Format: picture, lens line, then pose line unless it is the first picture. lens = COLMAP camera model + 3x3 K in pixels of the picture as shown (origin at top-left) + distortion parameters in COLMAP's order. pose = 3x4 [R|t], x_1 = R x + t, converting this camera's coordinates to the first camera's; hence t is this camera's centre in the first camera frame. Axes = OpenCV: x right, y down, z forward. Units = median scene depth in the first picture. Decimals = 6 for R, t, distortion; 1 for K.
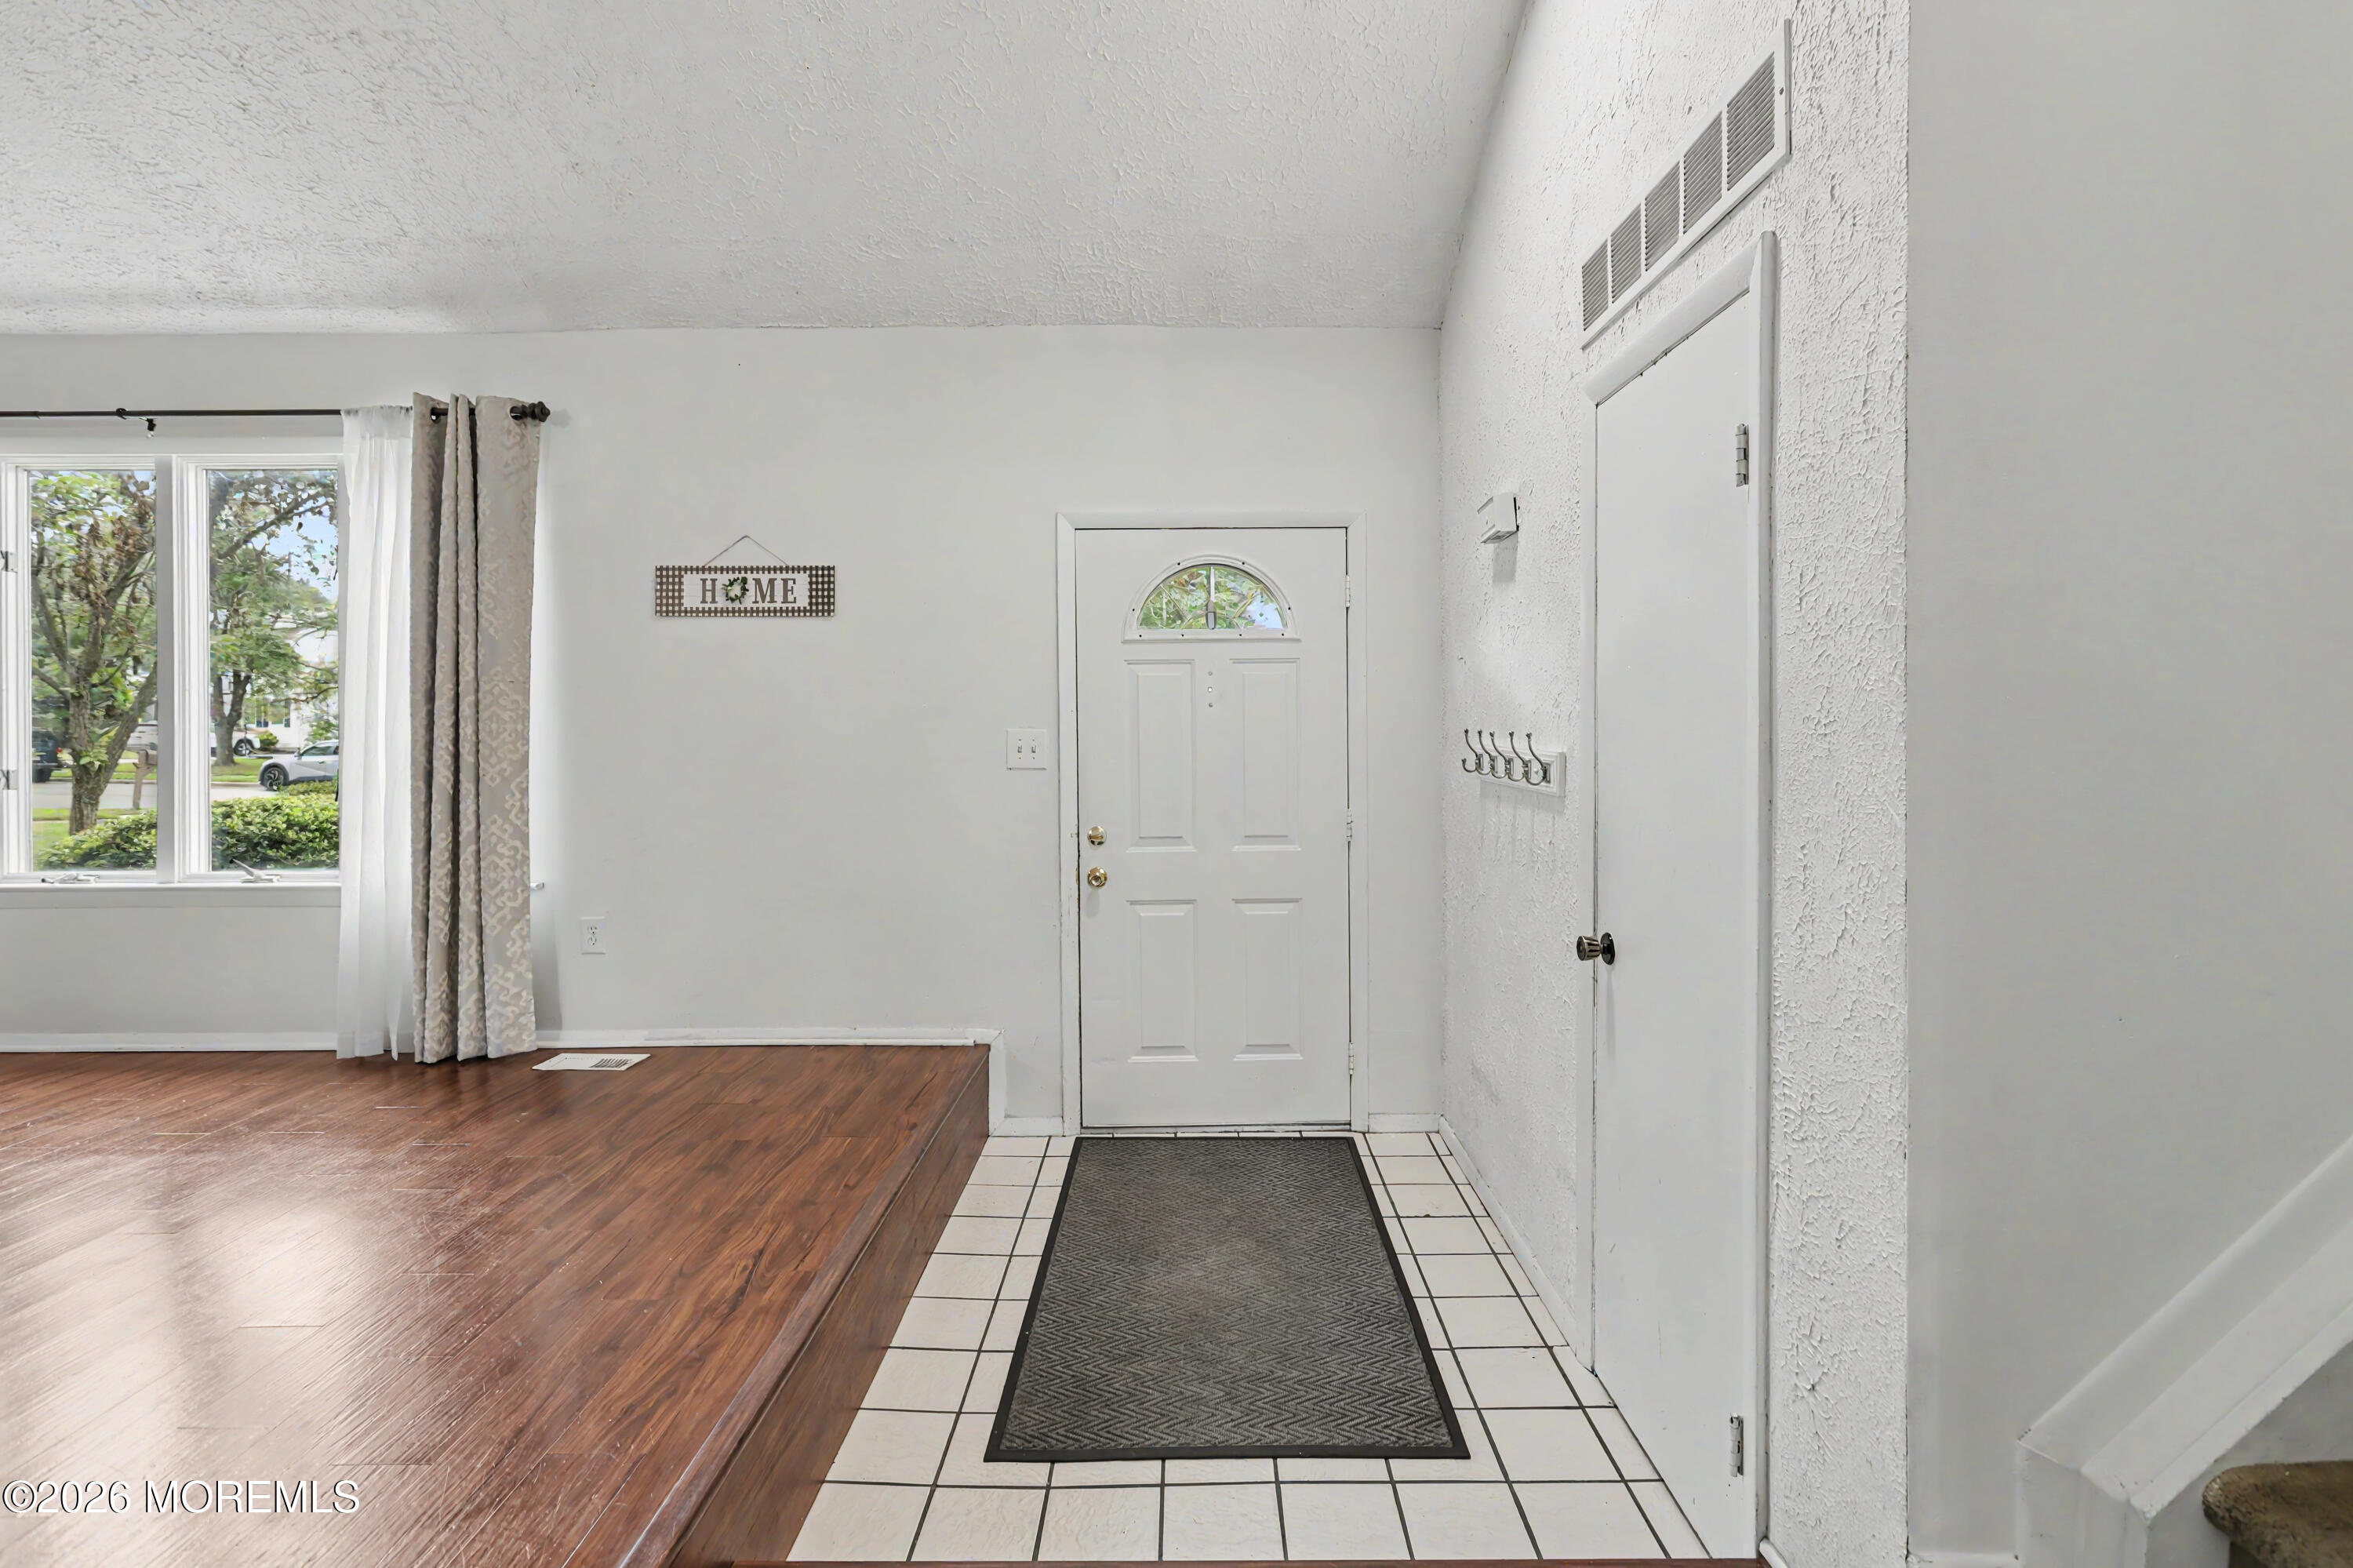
lens RADIAL K [[1078.2, 0, 1172.0], [0, 1078.2, 734.6], [0, 0, 1]] dist [0.003747, 0.000295]
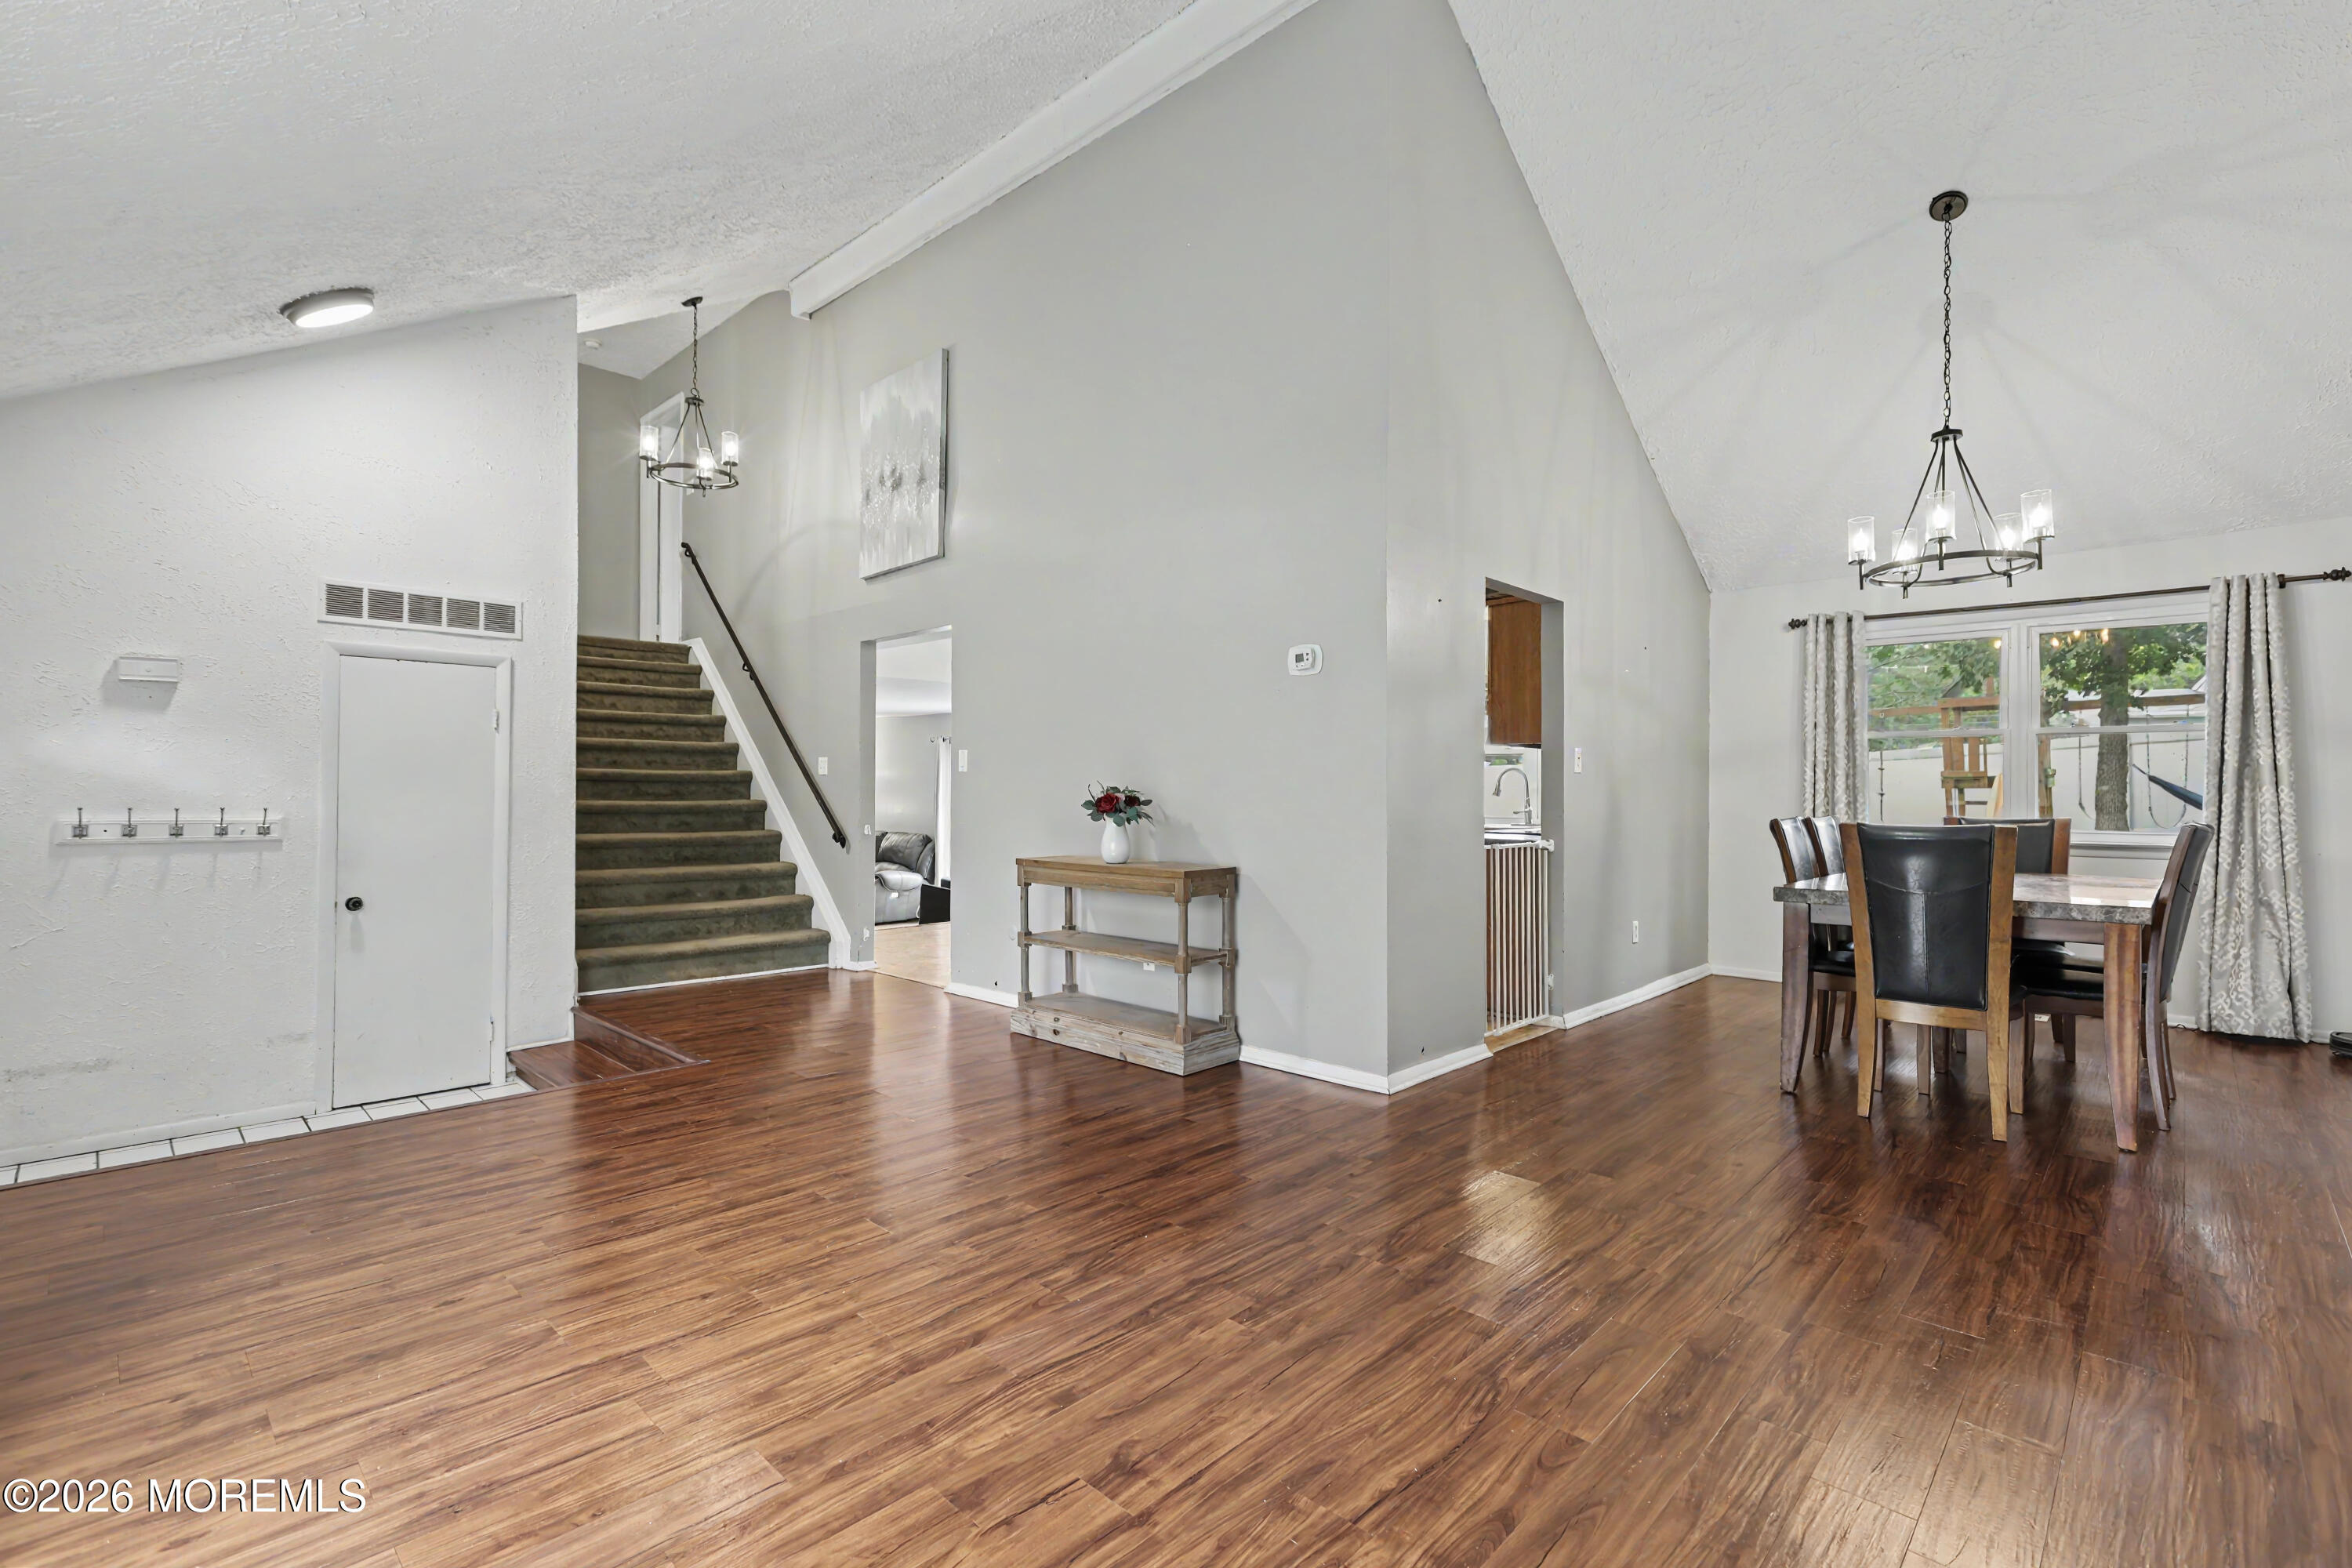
lens RADIAL K [[1063.1, 0, 1175.1], [0, 1063.1, 793.3], [0, 0, 1]] dist [-0.000842, 0.000329]
pose [[-0.727828, -0.001830, 0.685757, -1.417654], [0.003421, 0.999974, 0.006300, -0.022708], [-0.685751, 0.006932, -0.727803, 0.870262]]
